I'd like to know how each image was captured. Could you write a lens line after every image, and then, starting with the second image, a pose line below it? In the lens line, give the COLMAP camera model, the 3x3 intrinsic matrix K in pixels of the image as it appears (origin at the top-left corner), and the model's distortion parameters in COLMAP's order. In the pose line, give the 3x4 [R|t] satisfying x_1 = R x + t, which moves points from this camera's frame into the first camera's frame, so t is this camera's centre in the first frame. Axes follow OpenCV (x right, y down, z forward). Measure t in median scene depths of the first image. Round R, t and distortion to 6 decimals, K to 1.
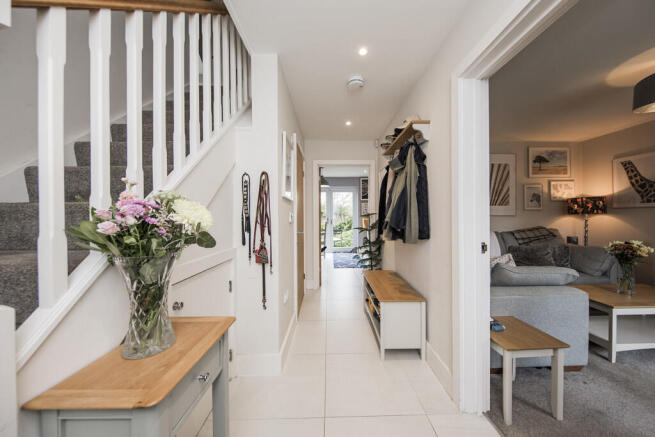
lens RADIAL K [[218.9, 0, 330.3], [0, 218.9, 218.3], [0, 0, 1]] dist [-0.013002, -0.000234]
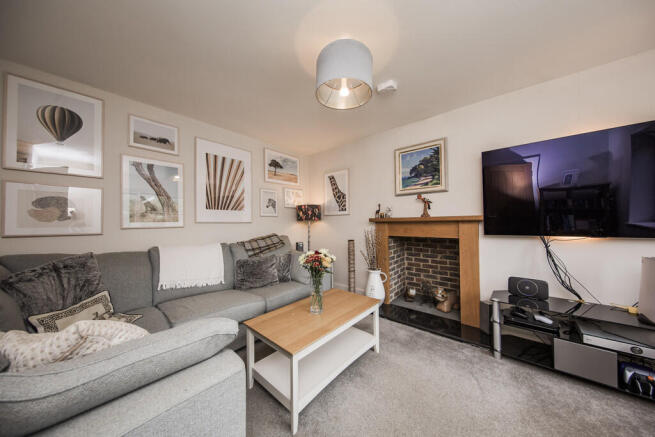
lens RADIAL K [[218.9, 0, 326.9], [0, 218.9, 219.4], [0, 0, 1]] dist [-0.013002, -0.000234]
pose [[0.650715, 0.006845, 0.759291, 0.414625], [0.016062, 0.999612, -0.022777, 0.000706], [-0.759152, 0.027017, 0.650352, 0.214327]]
